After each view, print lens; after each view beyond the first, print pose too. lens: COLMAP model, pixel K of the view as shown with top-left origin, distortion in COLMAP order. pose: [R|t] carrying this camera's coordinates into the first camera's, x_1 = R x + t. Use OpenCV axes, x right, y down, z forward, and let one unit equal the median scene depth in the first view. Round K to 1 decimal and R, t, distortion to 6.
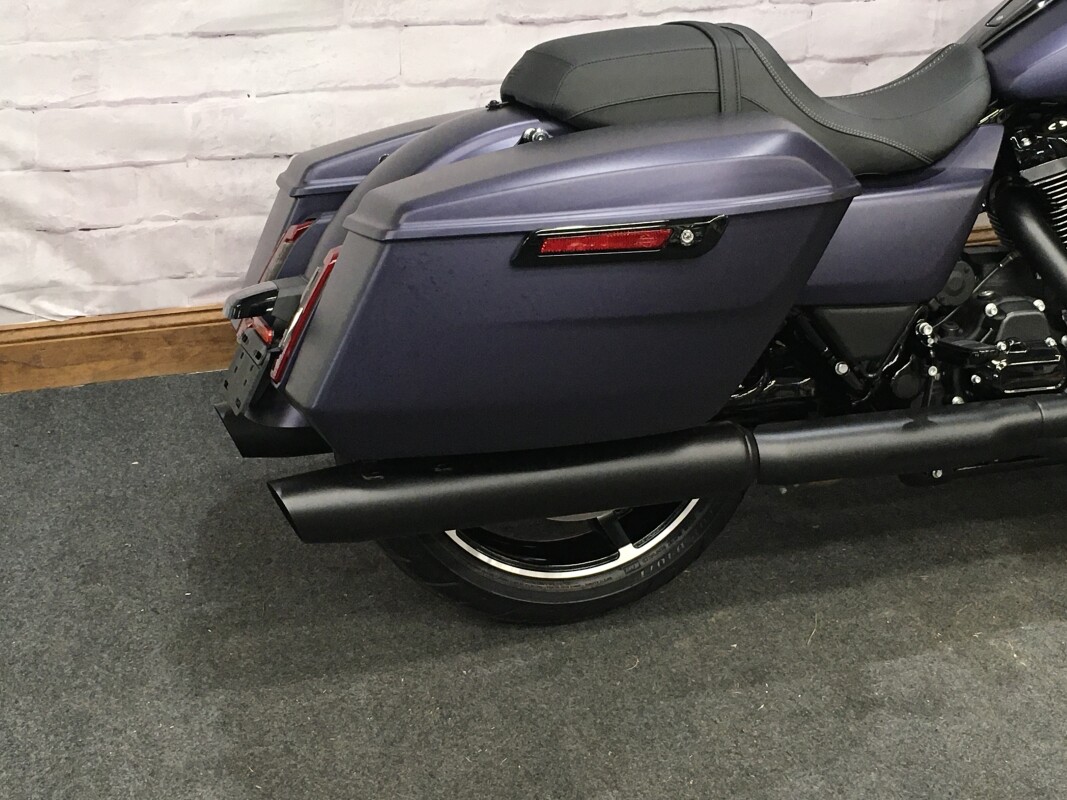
lens RADIAL K [[1783.3, 0, 533.5], [0, 1783.3, 400.0], [0, 0, 1]] dist [0.039256, 0.124160]
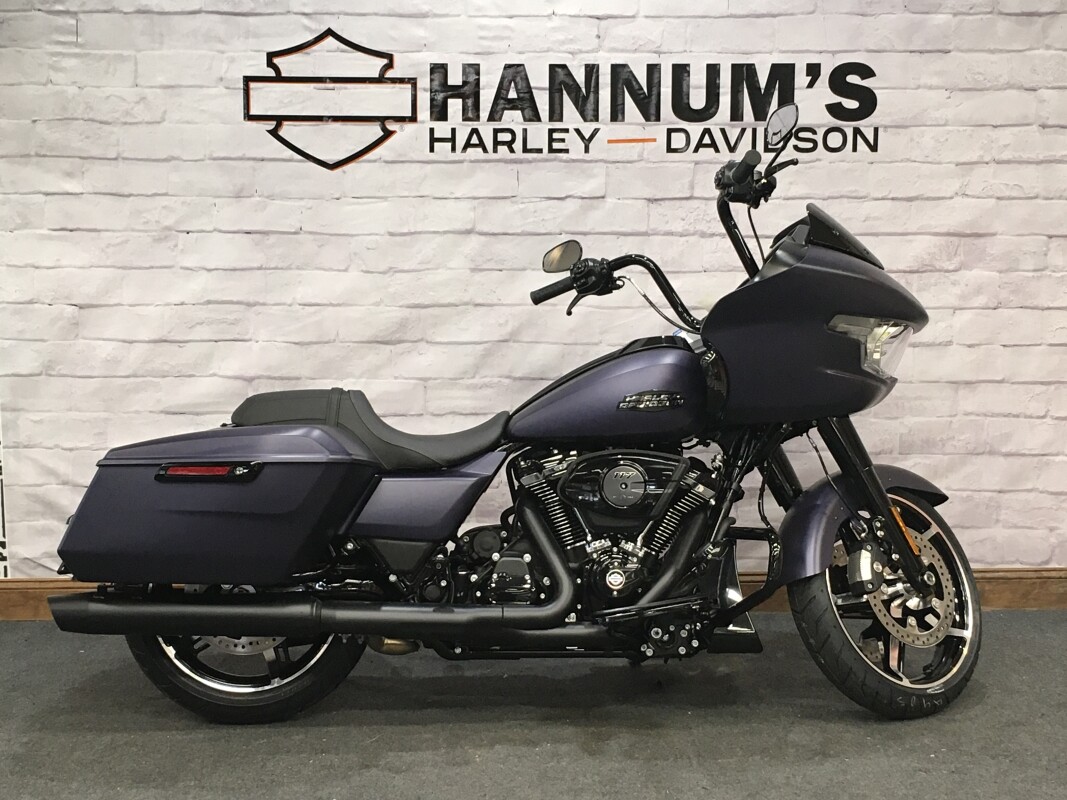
lens RADIAL K [[1783.3, 0, 533.5], [0, 1783.3, 400.0], [0, 0, 1]] dist [0.039256, 0.124160]
pose [[0.964002, 0.027101, -0.264510, 0.603855], [-0.106513, 0.950848, -0.290764, 0.245770], [0.243629, 0.308471, 0.919506, -0.501994]]
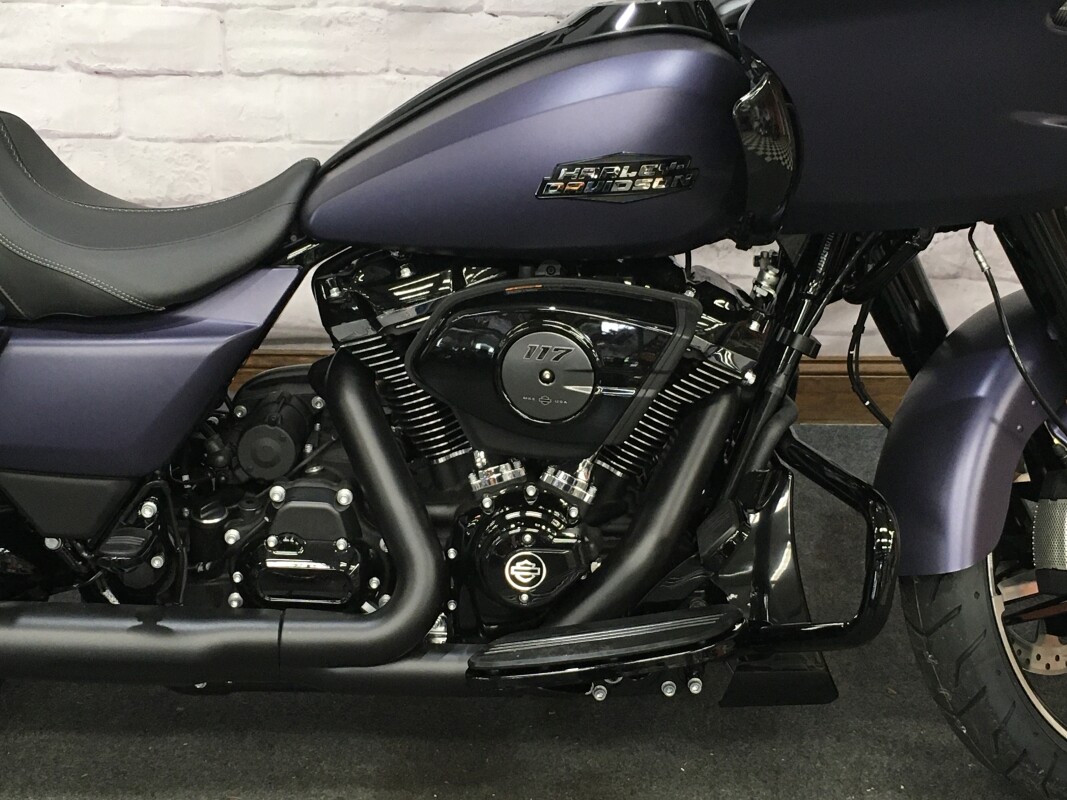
lens RADIAL K [[1783.3, 0, 533.5], [0, 1783.3, 400.0], [0, 0, 1]] dist [0.039256, 0.124160]
pose [[0.953561, 0.131824, -0.270819, 0.470638], [-0.128672, 0.991250, 0.029443, -0.106682], [0.272331, 0.006771, 0.962180, 0.211722]]
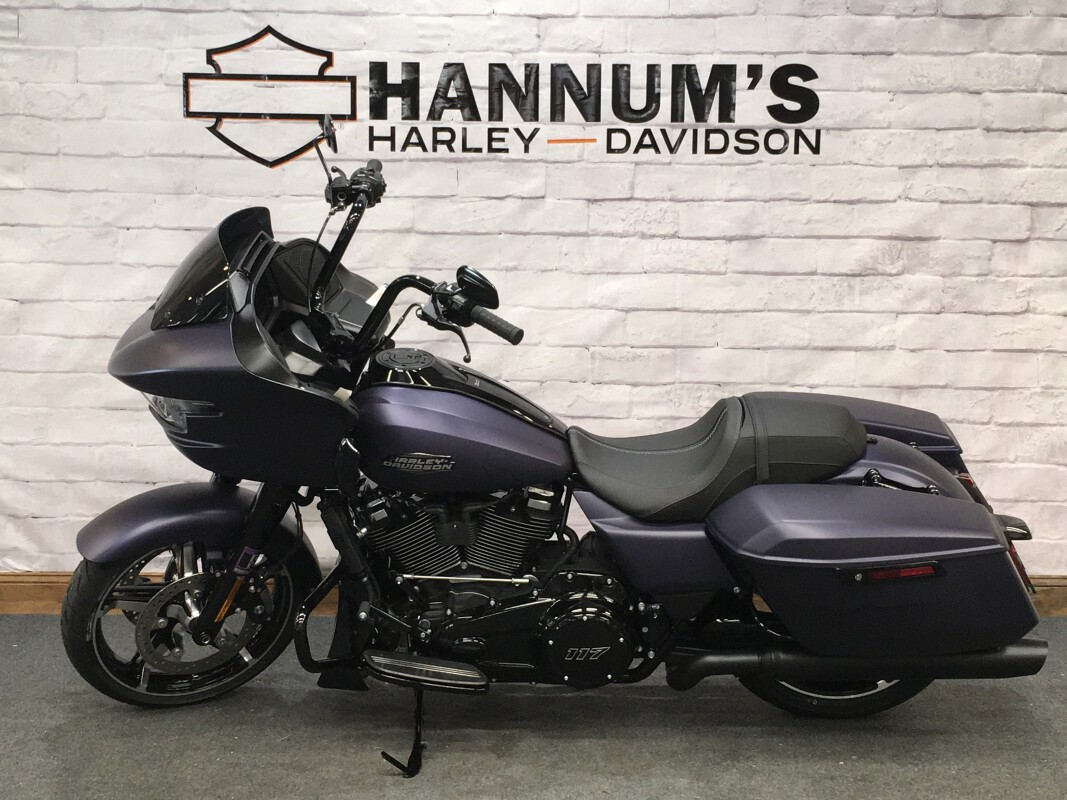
lens RADIAL K [[1783.3, 0, 533.5], [0, 1783.3, 400.0], [0, 0, 1]] dist [0.039256, 0.124160]
pose [[0.956700, 0.038301, -0.288544, 0.698399], [-0.124795, 0.949546, -0.287731, 0.232165], [0.262965, 0.311281, 0.913210, -0.472115]]
